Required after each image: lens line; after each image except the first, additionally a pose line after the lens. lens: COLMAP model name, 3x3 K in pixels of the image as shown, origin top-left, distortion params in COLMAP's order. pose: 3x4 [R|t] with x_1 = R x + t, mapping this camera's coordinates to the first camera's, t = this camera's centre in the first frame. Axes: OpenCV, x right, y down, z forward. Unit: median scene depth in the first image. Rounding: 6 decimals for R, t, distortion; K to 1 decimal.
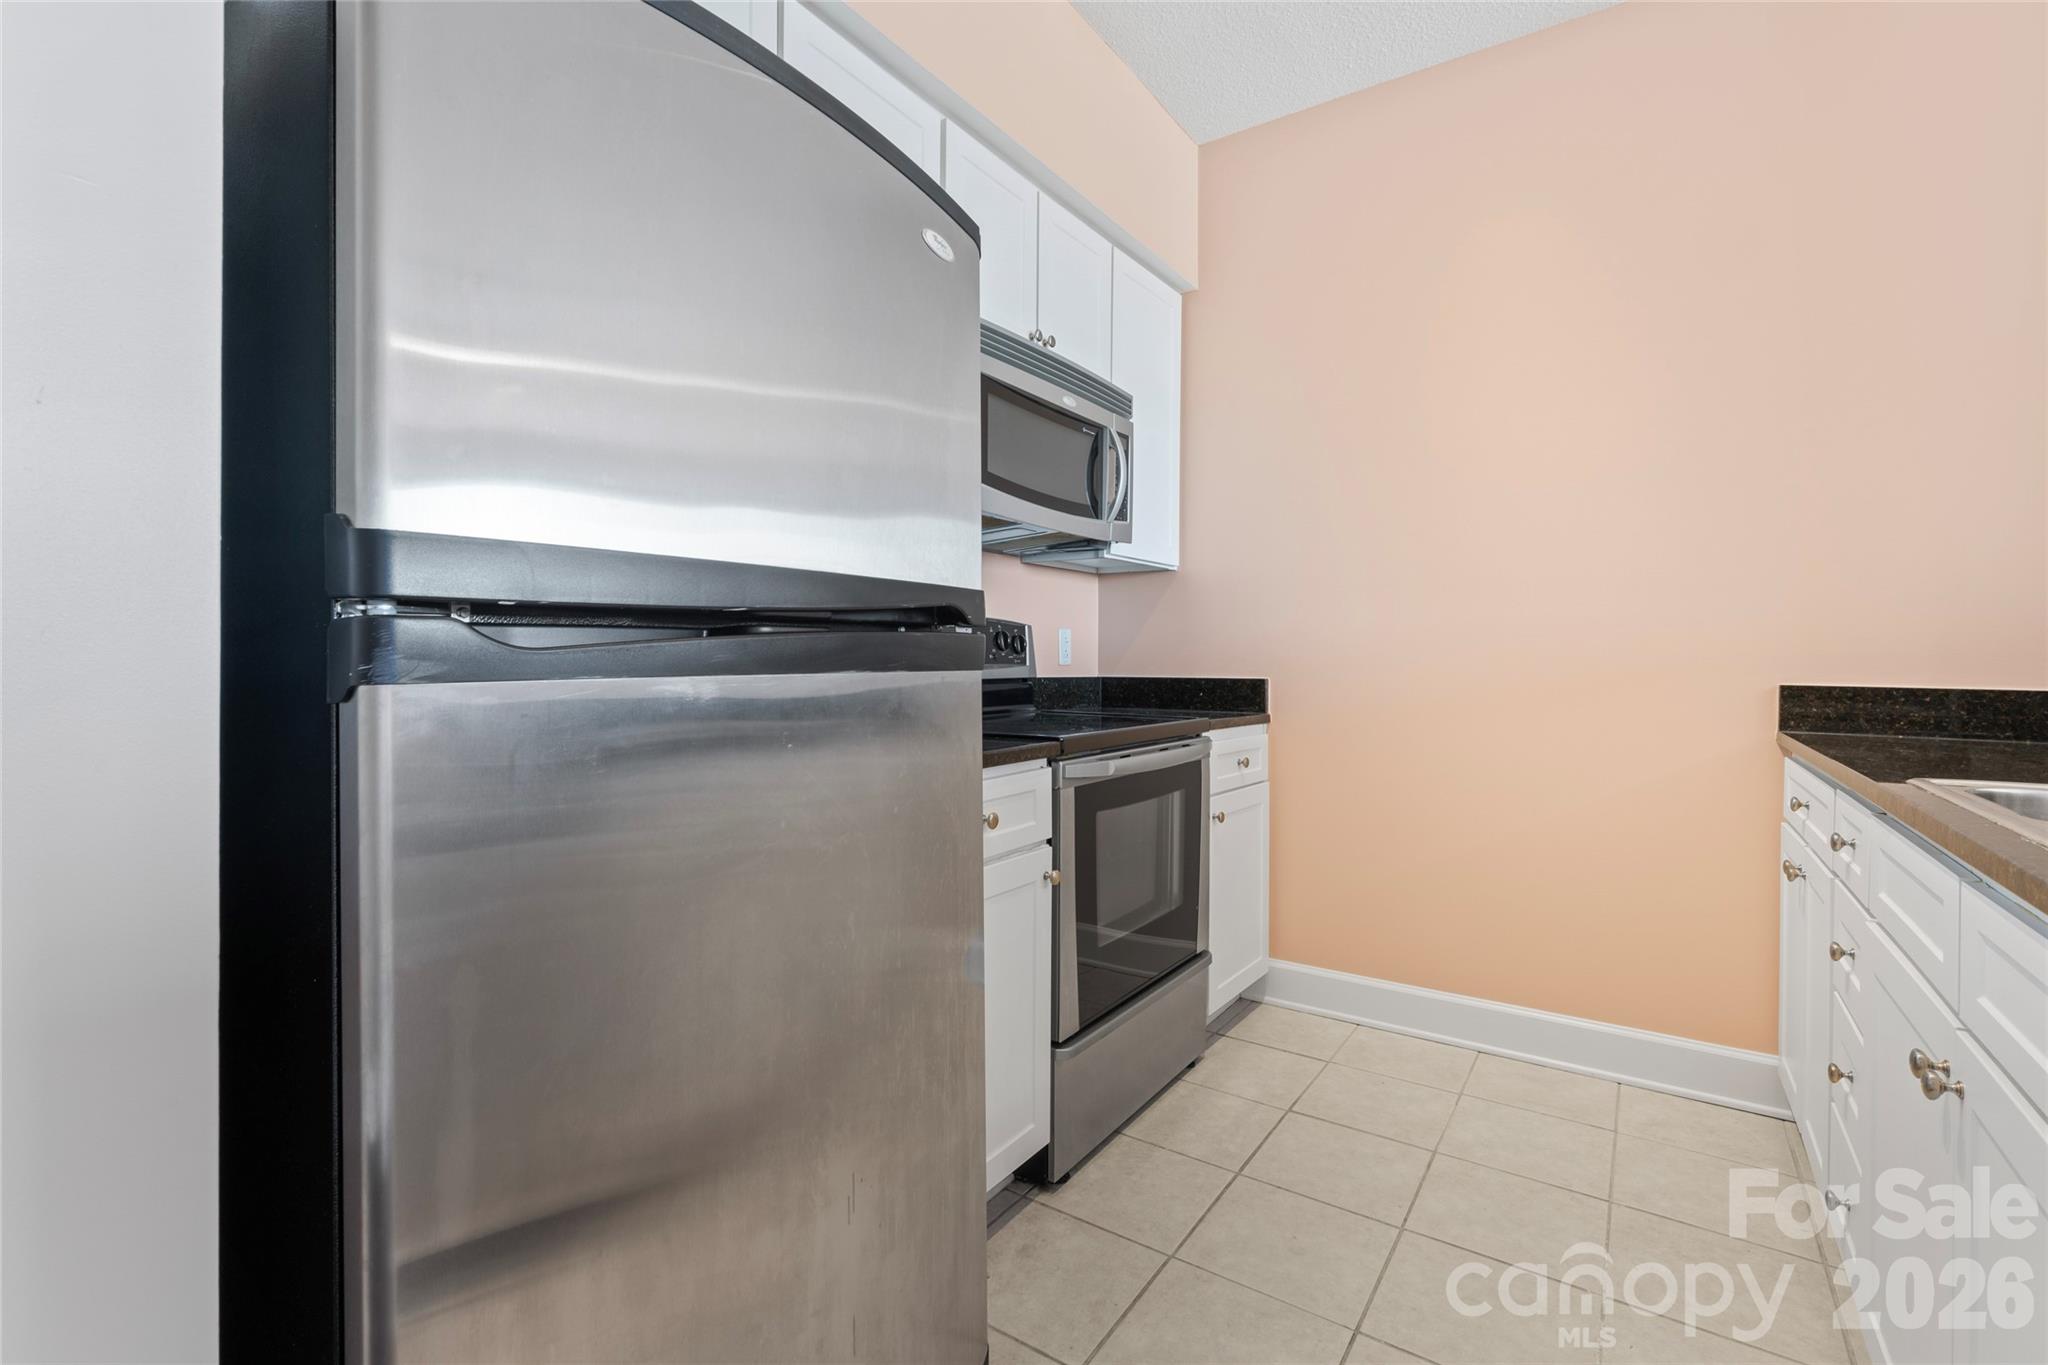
lens RADIAL K [[917.9, 0, 1014.7], [0, 917.9, 676.2], [0, 0, 1]] dist [-0.002139, 0.001176]
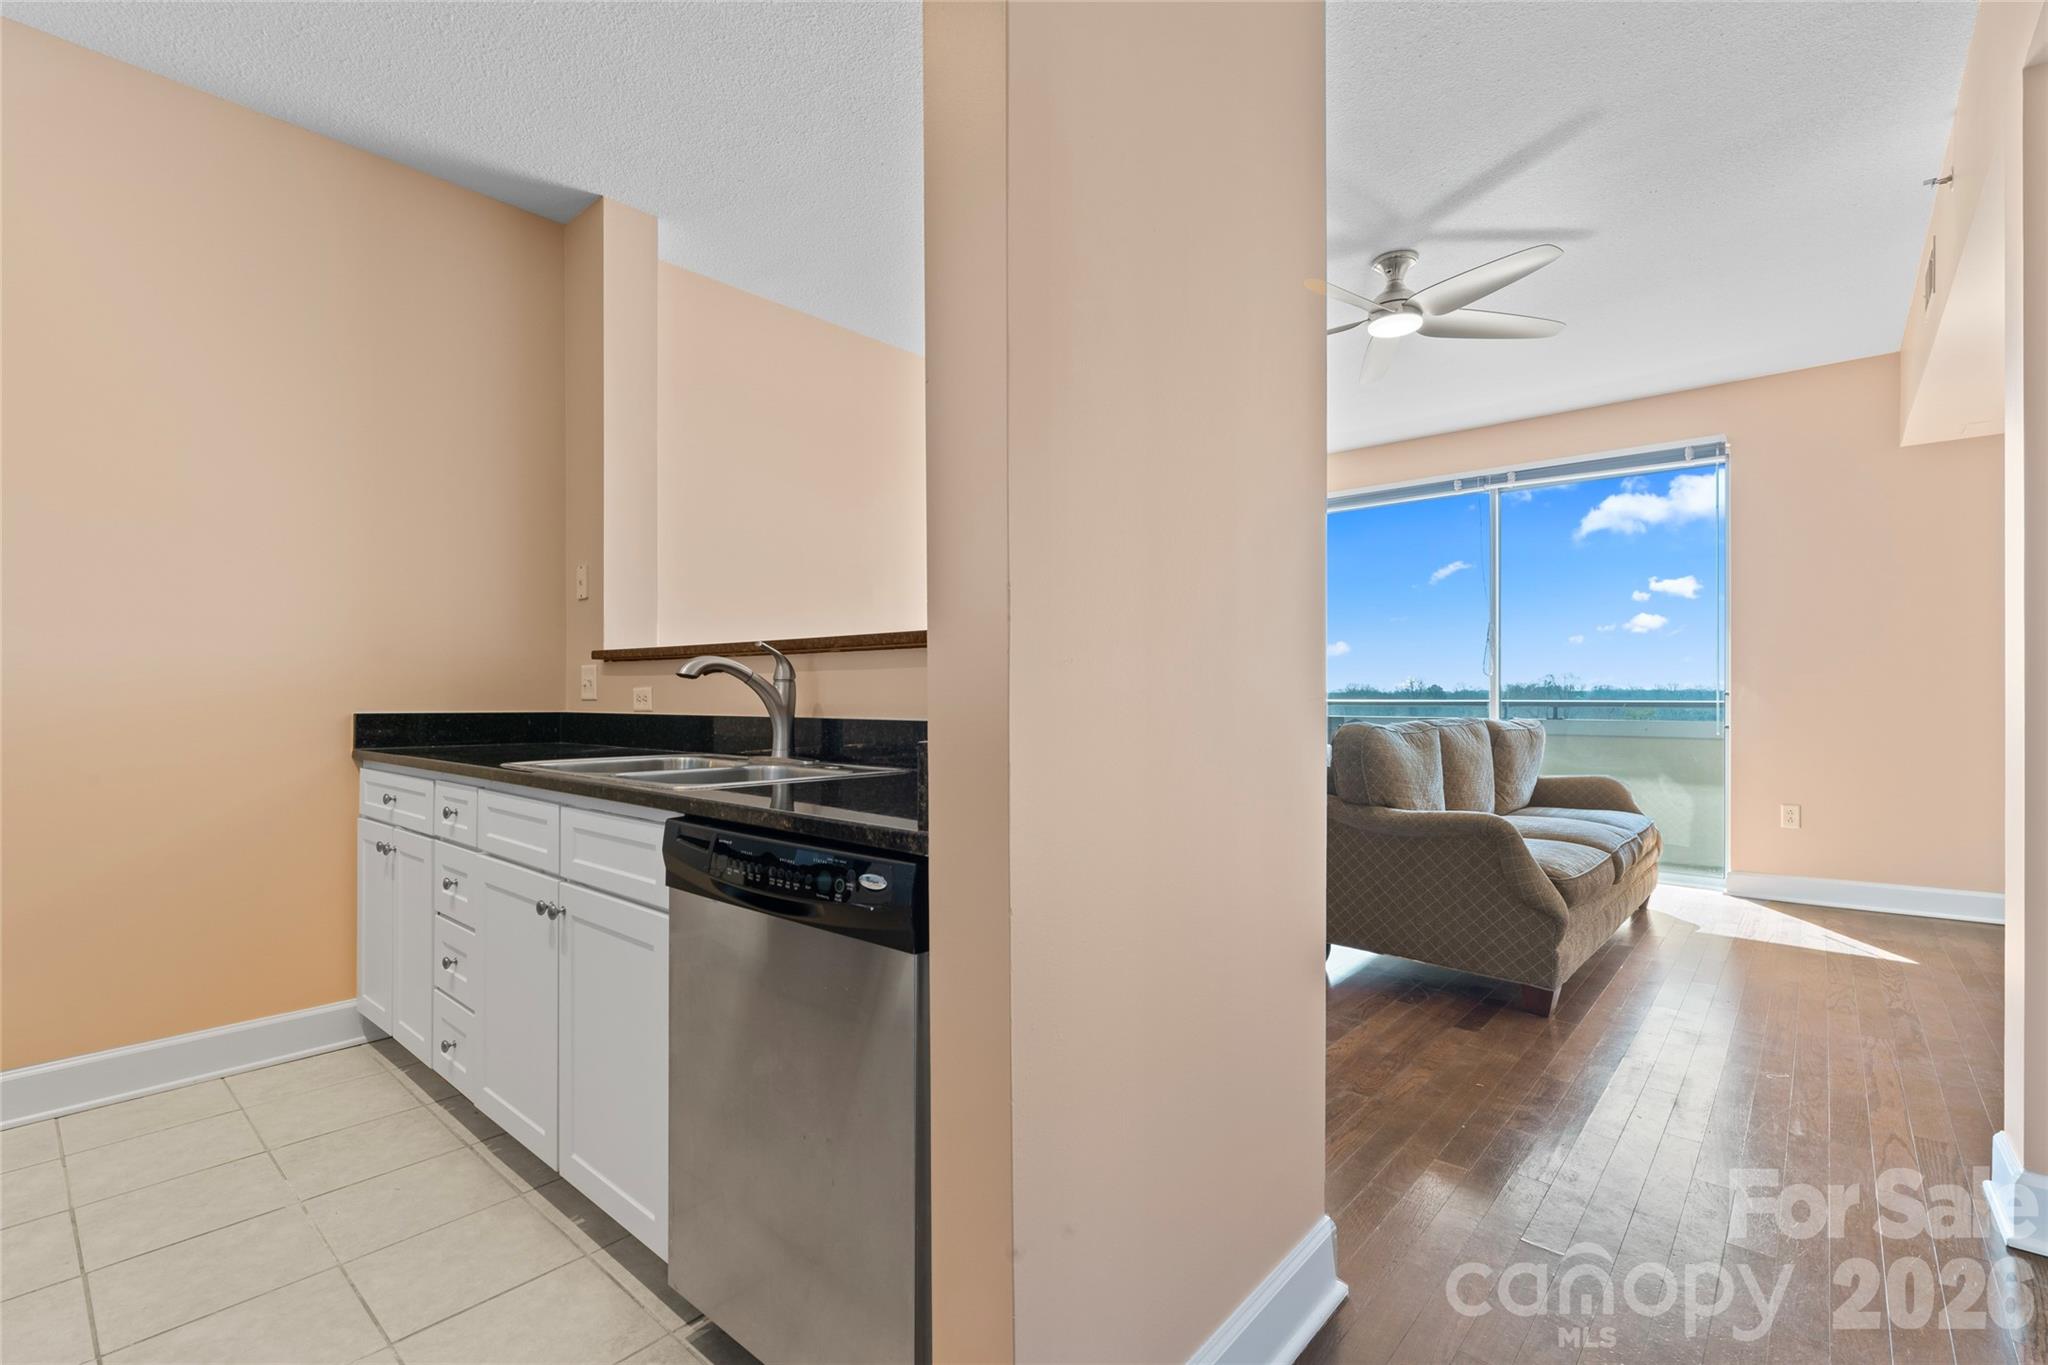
lens RADIAL K [[917.9, 0, 1014.7], [0, 917.9, 676.2], [0, 0, 1]] dist [-0.002139, 0.001176]
pose [[0.123216, 0.013324, 0.992290, -0.381347], [0.020142, 0.999670, -0.015924, -0.004794], [-0.992175, 0.021948, 0.122907, -0.111592]]
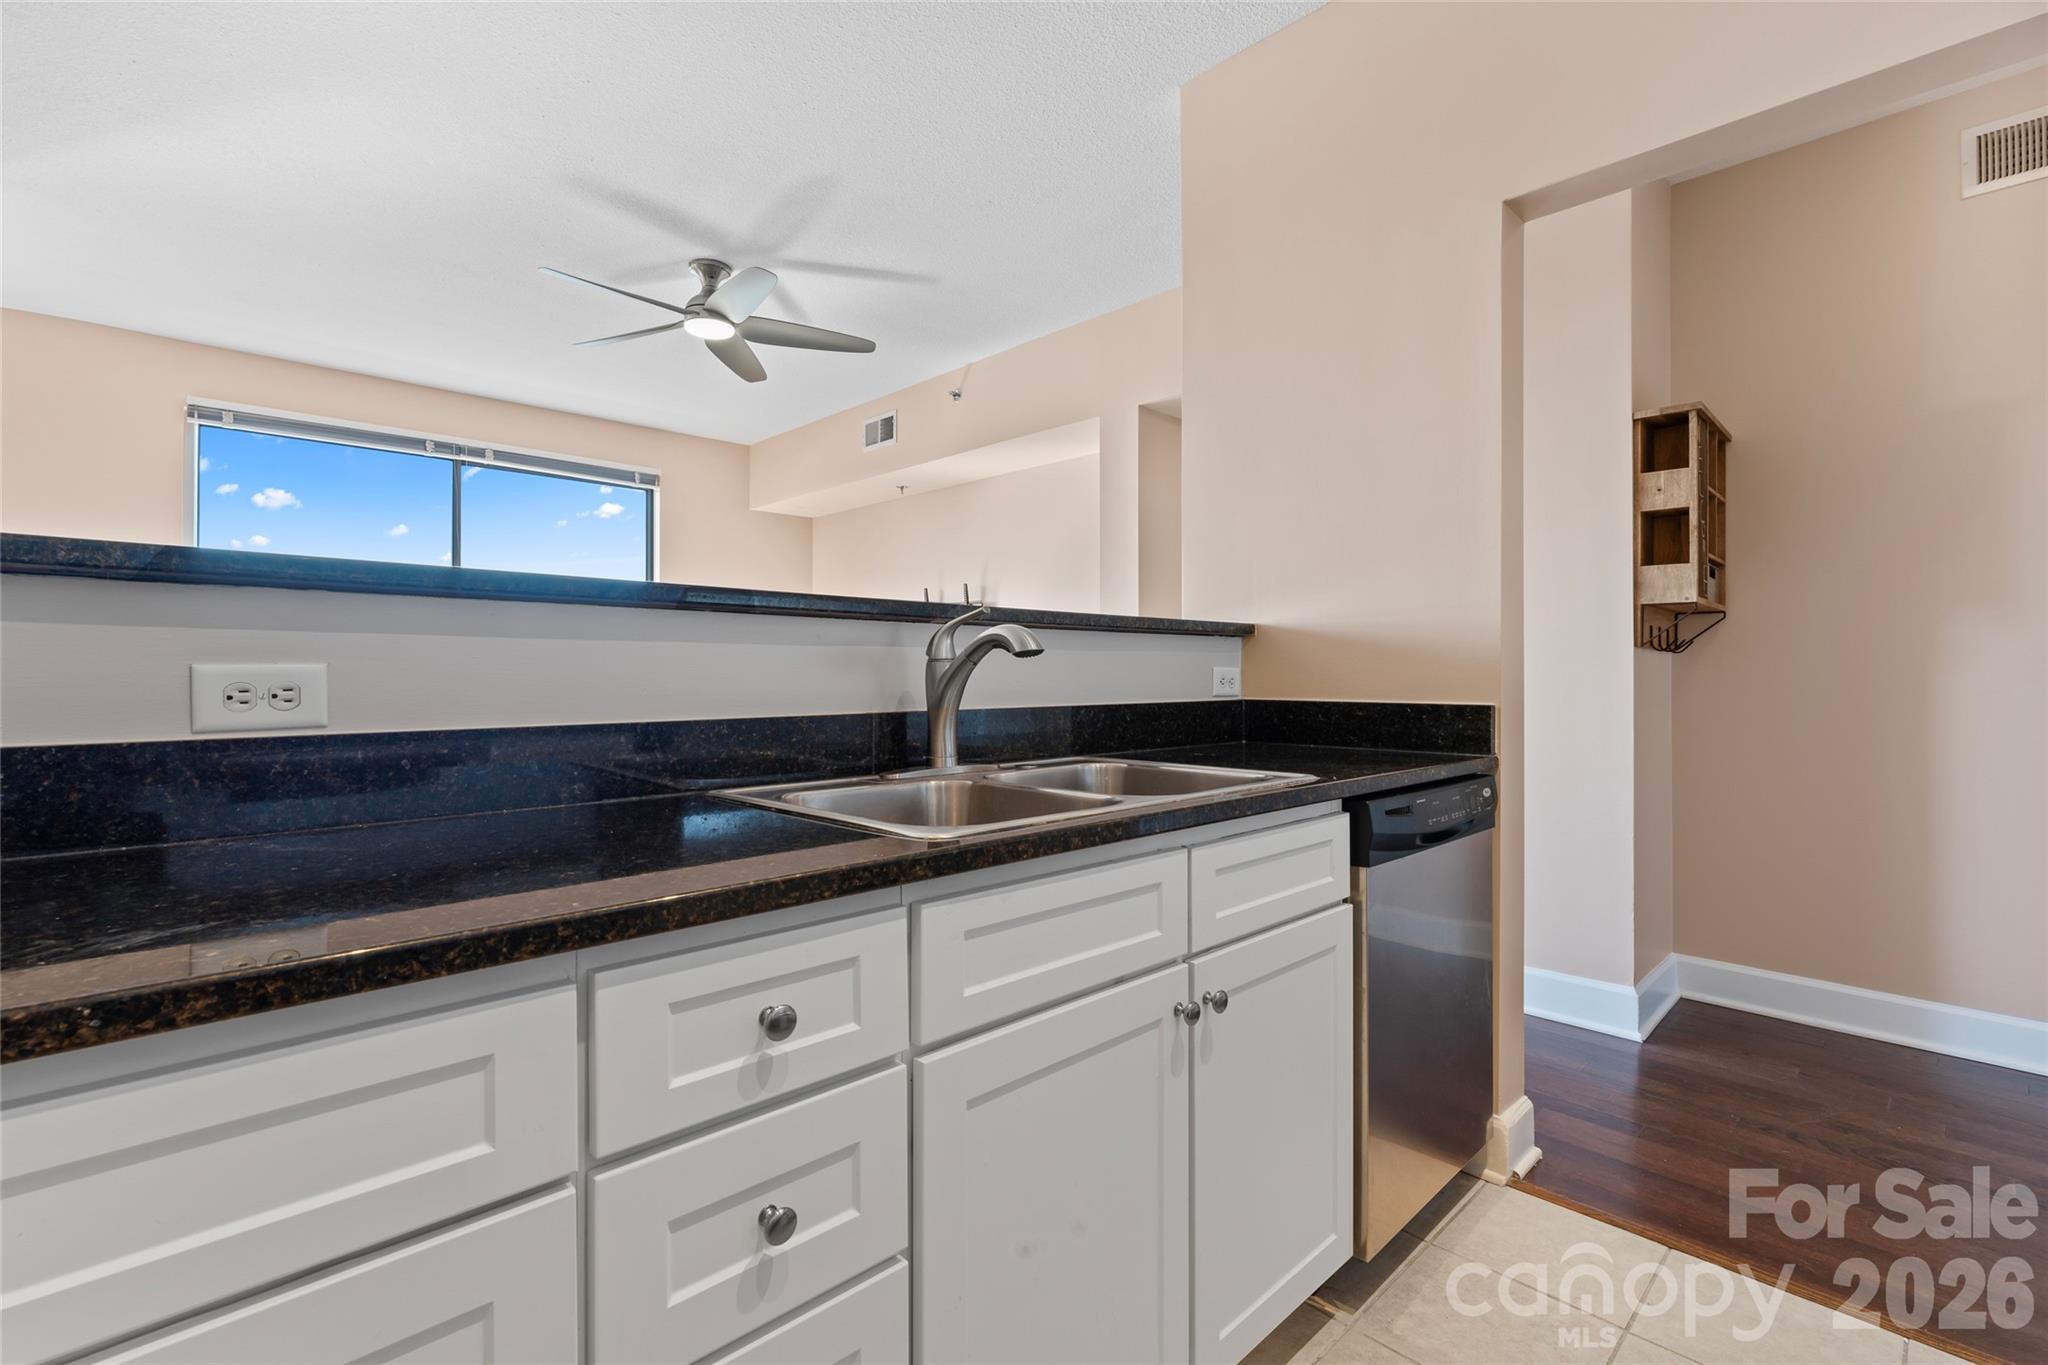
lens RADIAL K [[917.9, 0, 1014.7], [0, 917.9, 676.2], [0, 0, 1]] dist [-0.002139, 0.001176]
pose [[-0.978874, -0.004967, 0.204404, 0.455691], [-0.000389, 0.999748, 0.022435, -0.025823], [-0.204464, 0.021882, -0.978629, 1.054637]]
